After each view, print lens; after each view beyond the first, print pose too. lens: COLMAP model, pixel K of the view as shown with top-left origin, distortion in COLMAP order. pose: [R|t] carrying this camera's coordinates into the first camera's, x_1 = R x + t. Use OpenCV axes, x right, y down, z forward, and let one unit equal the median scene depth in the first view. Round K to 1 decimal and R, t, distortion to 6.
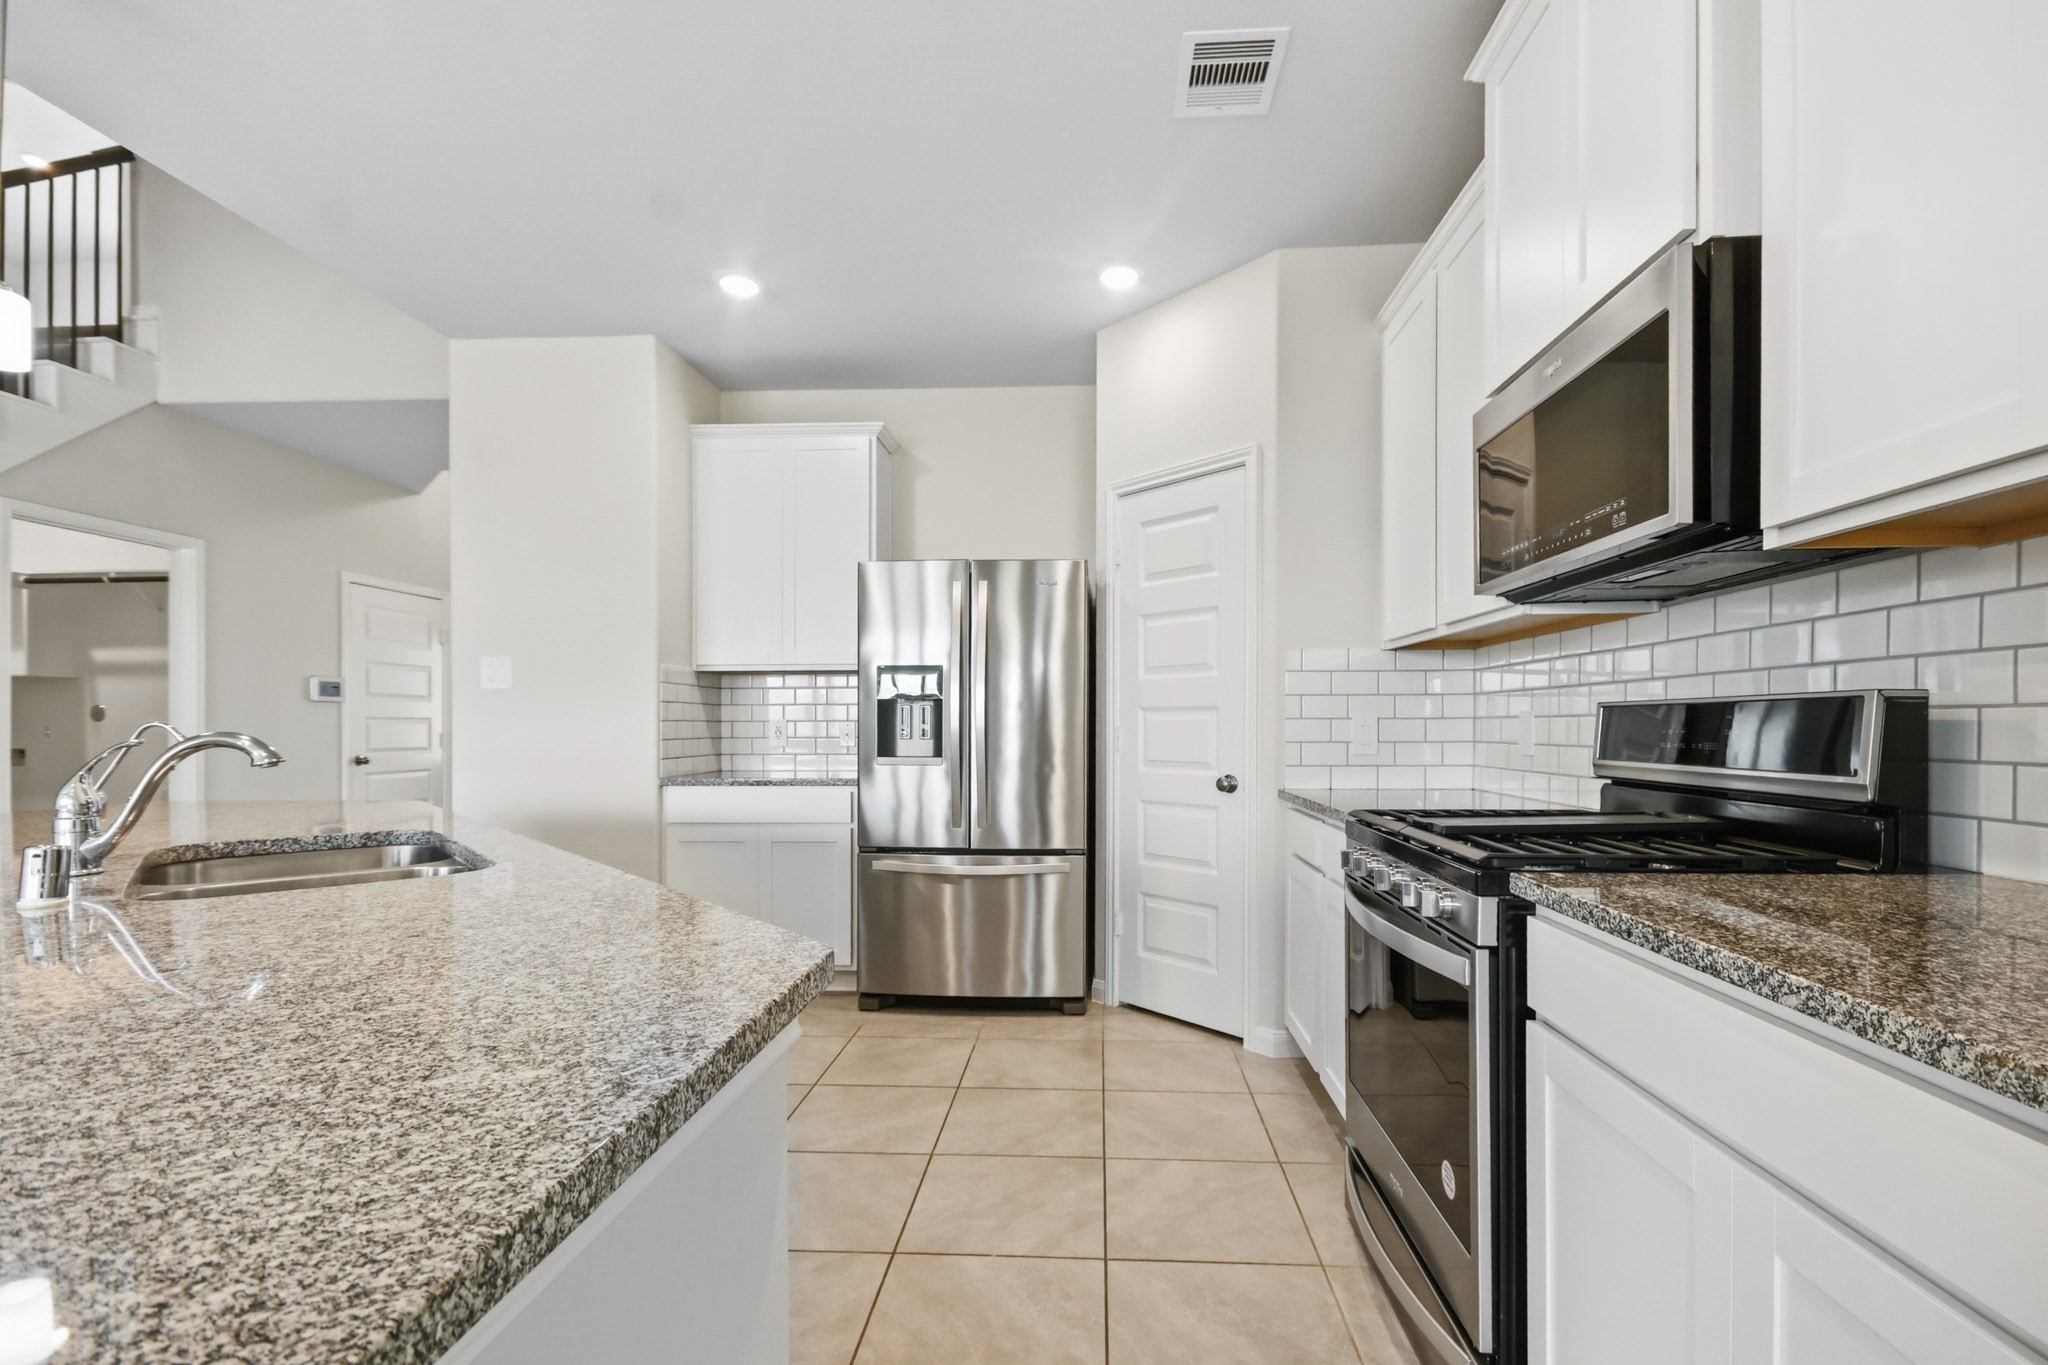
lens RADIAL K [[892.1, 0, 1033.1], [0, 892.1, 697.8], [0, 0, 1]] dist [0.022189, 0.000343]
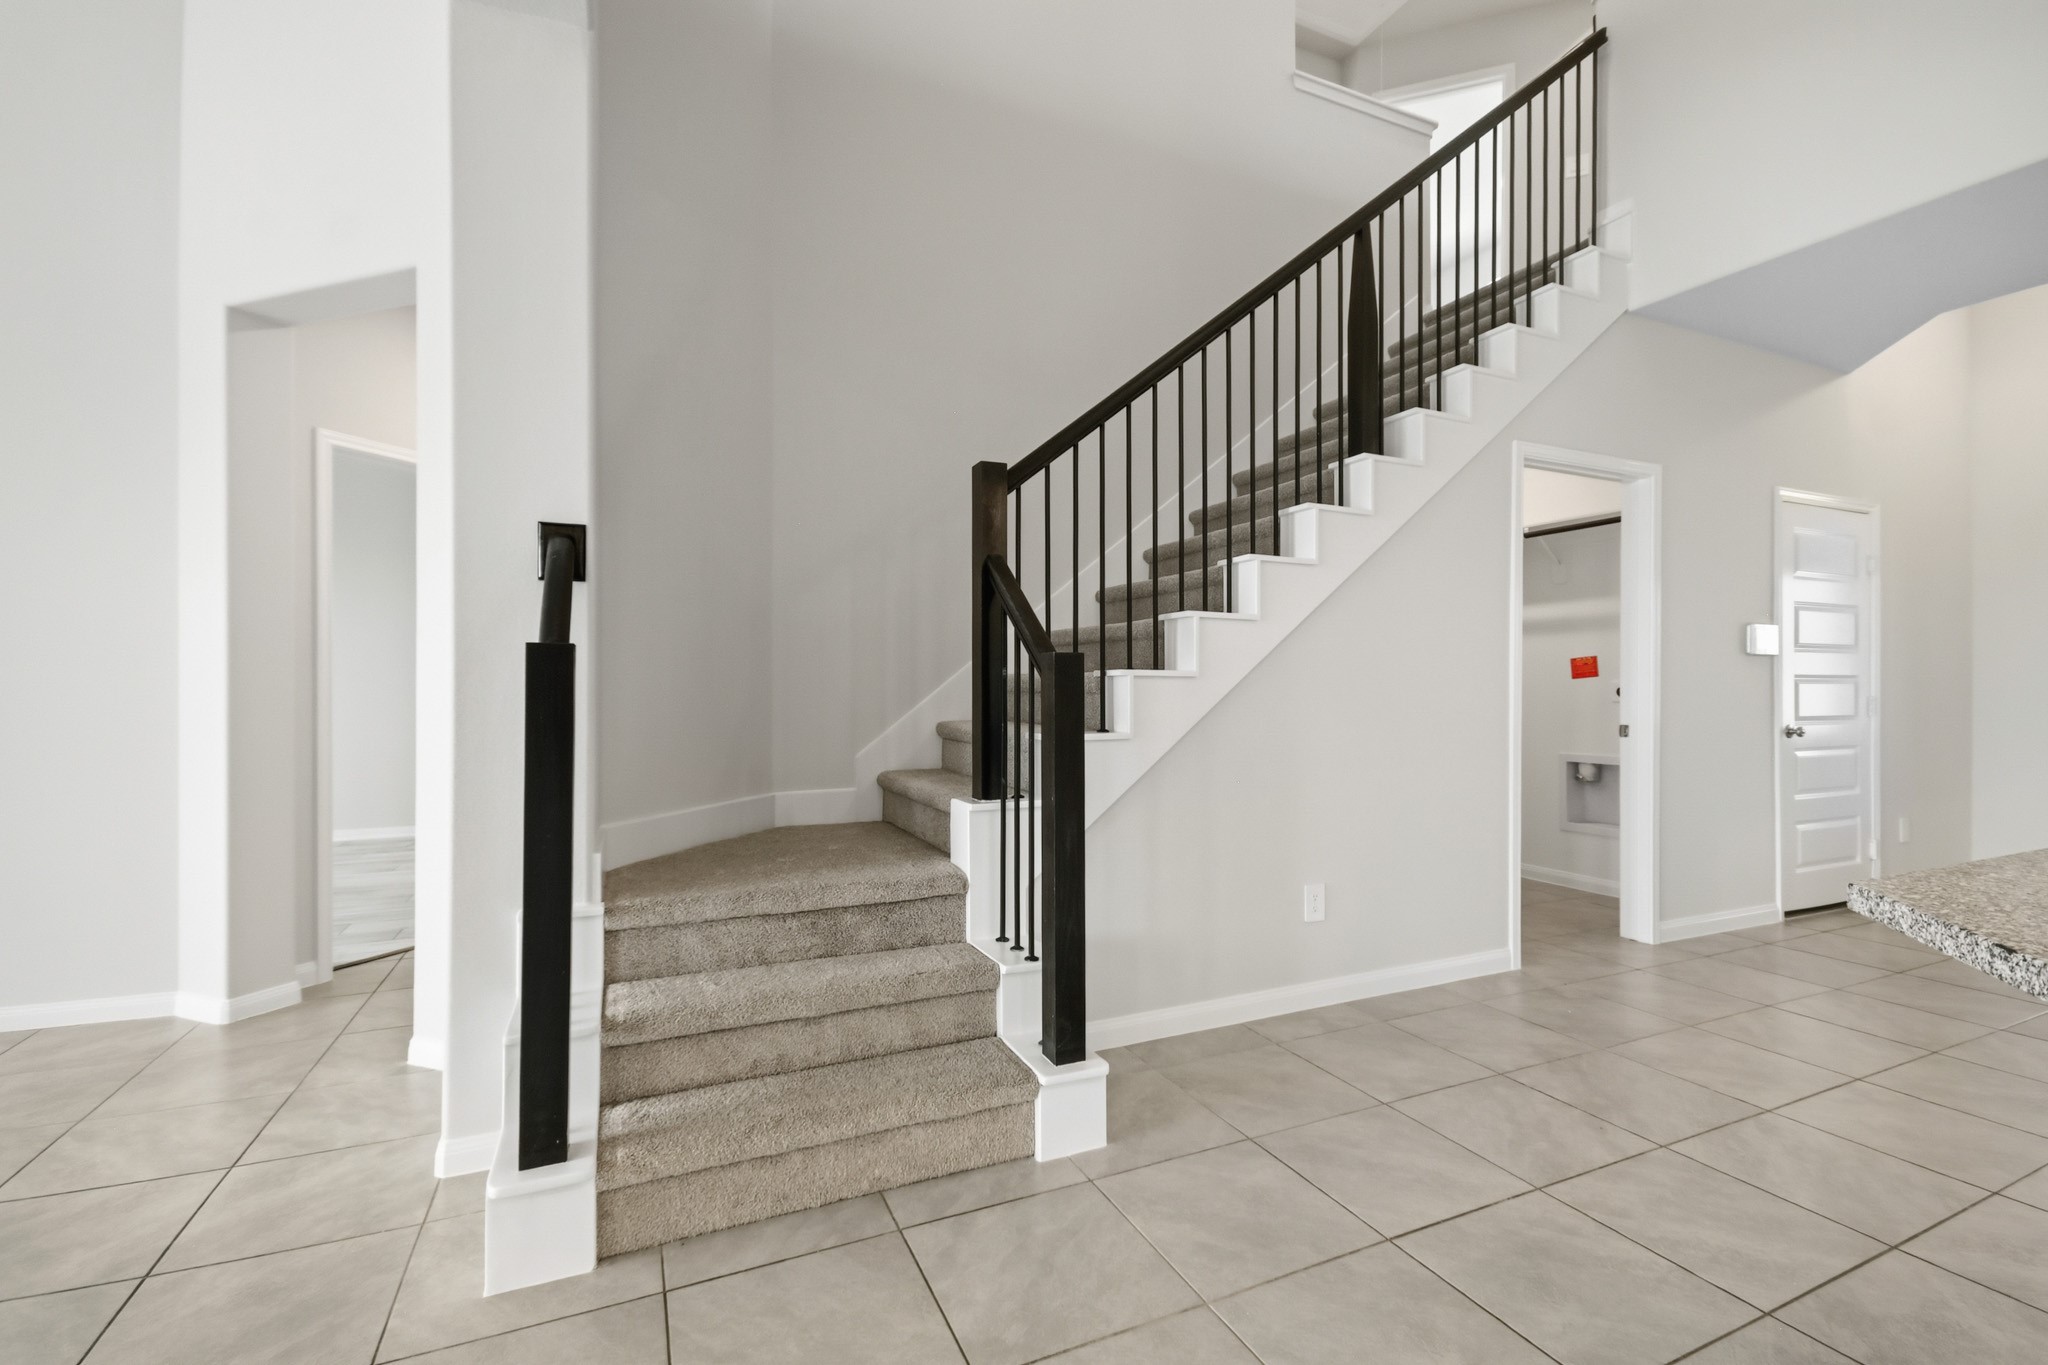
lens RADIAL K [[892.1, 0, 1033.1], [0, 892.1, 697.8], [0, 0, 1]] dist [0.022189, 0.000343]
pose [[0.481538, 0.000005, -0.876425, -0.575085], [0.025926, 0.999562, 0.014251, 0.019711], [0.876042, -0.029584, 0.481327, 0.099298]]
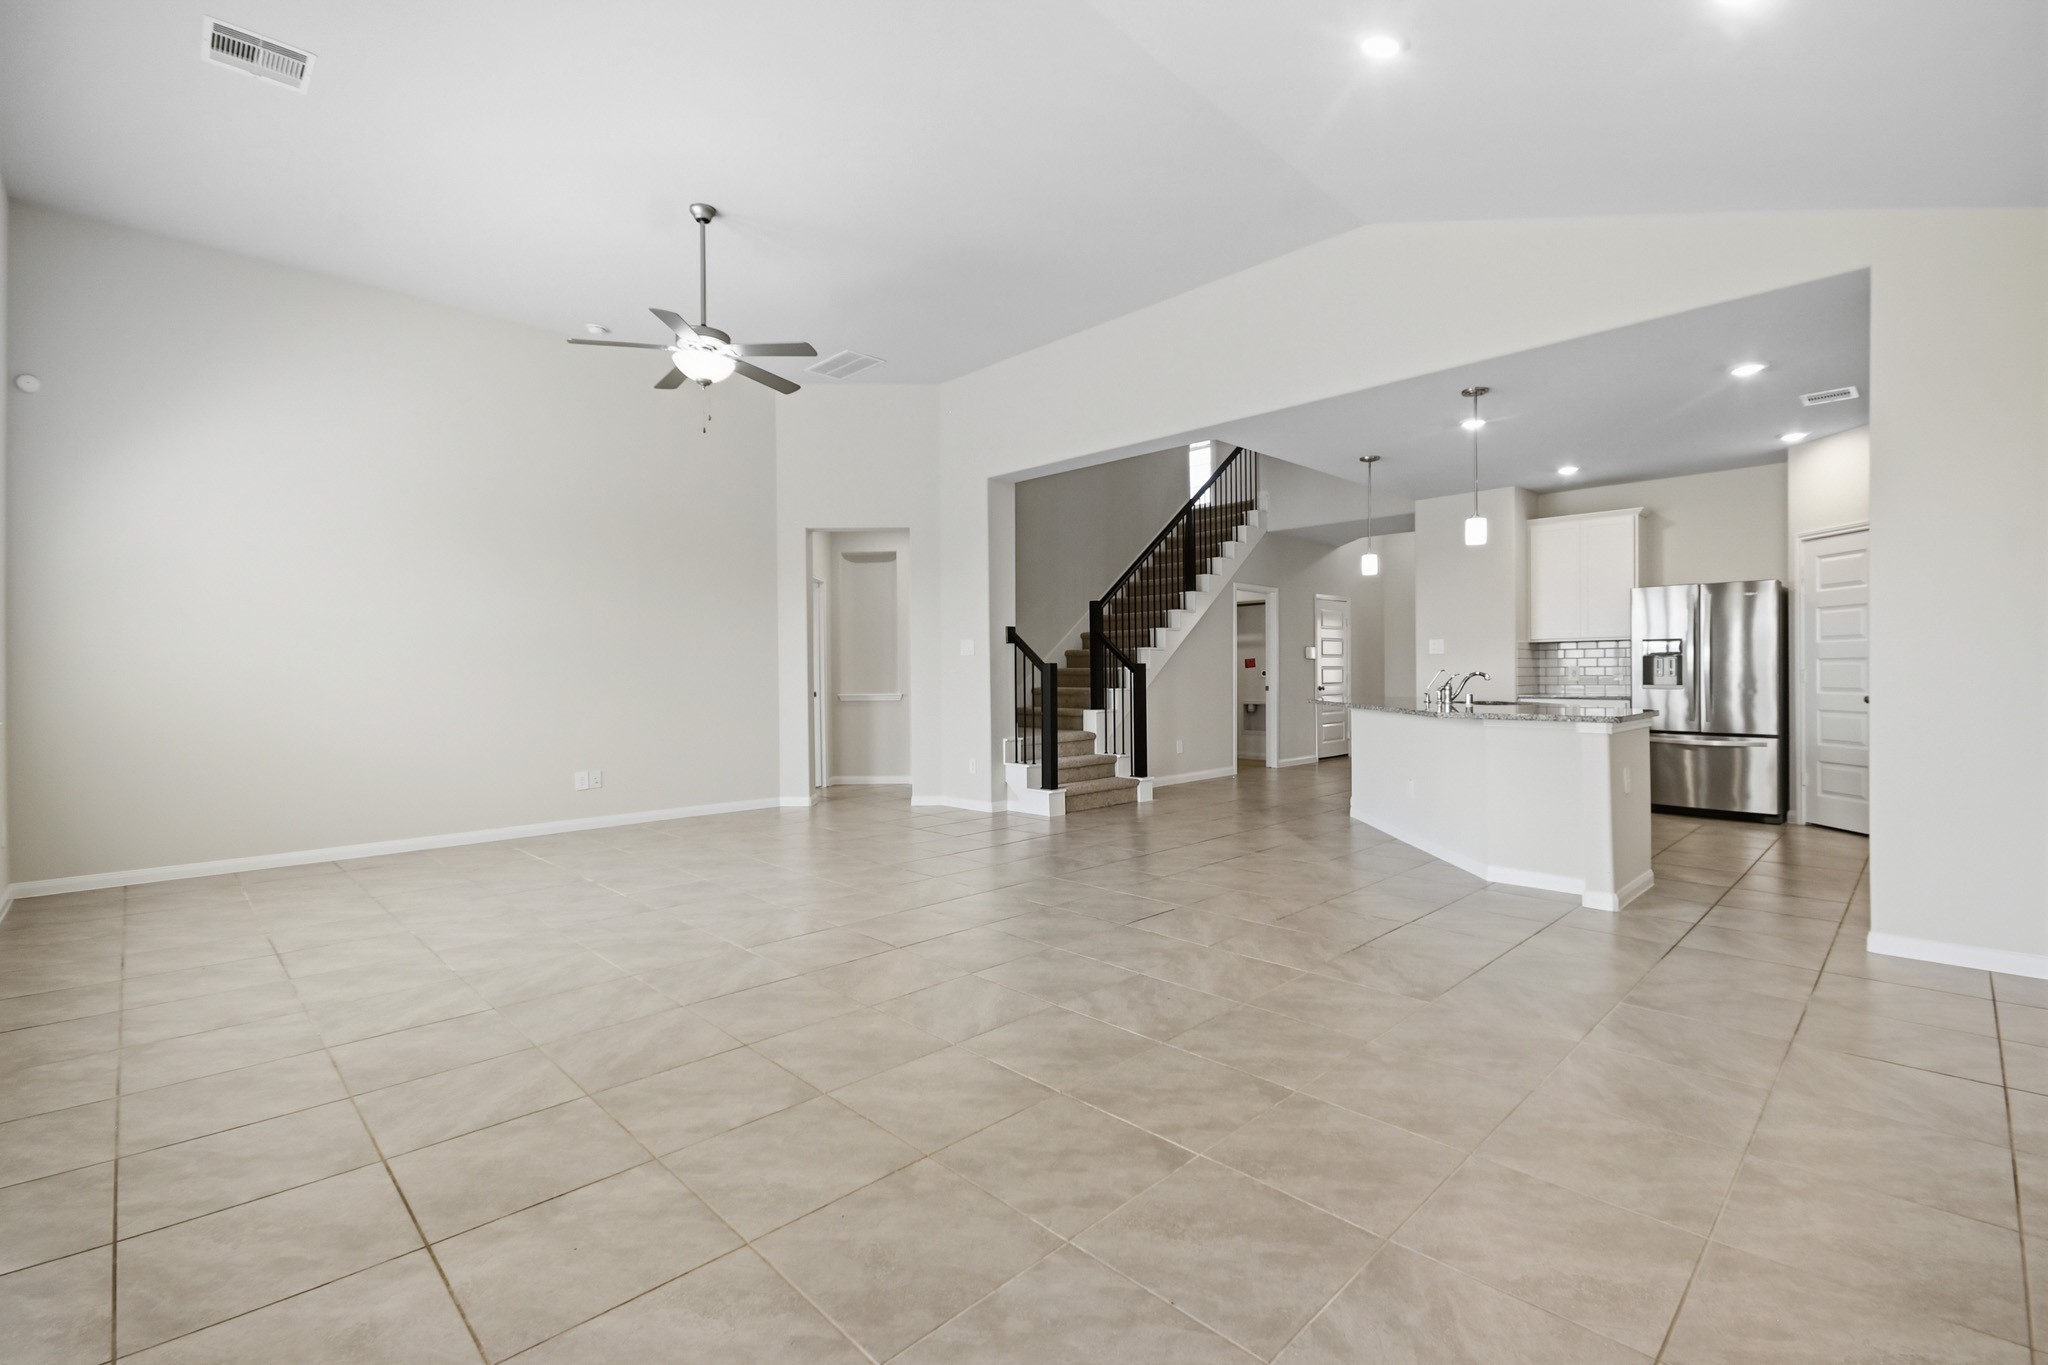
lens RADIAL K [[891.1, 0, 1053.0], [0, 891.1, 670.4], [0, 0, 1]] dist [0.020547, -0.000053]
pose [[0.759749, -0.004249, -0.650202, 0.125607], [0.023912, 0.999485, 0.021410, -0.039036], [0.649776, -0.031814, 0.759459, -1.314134]]
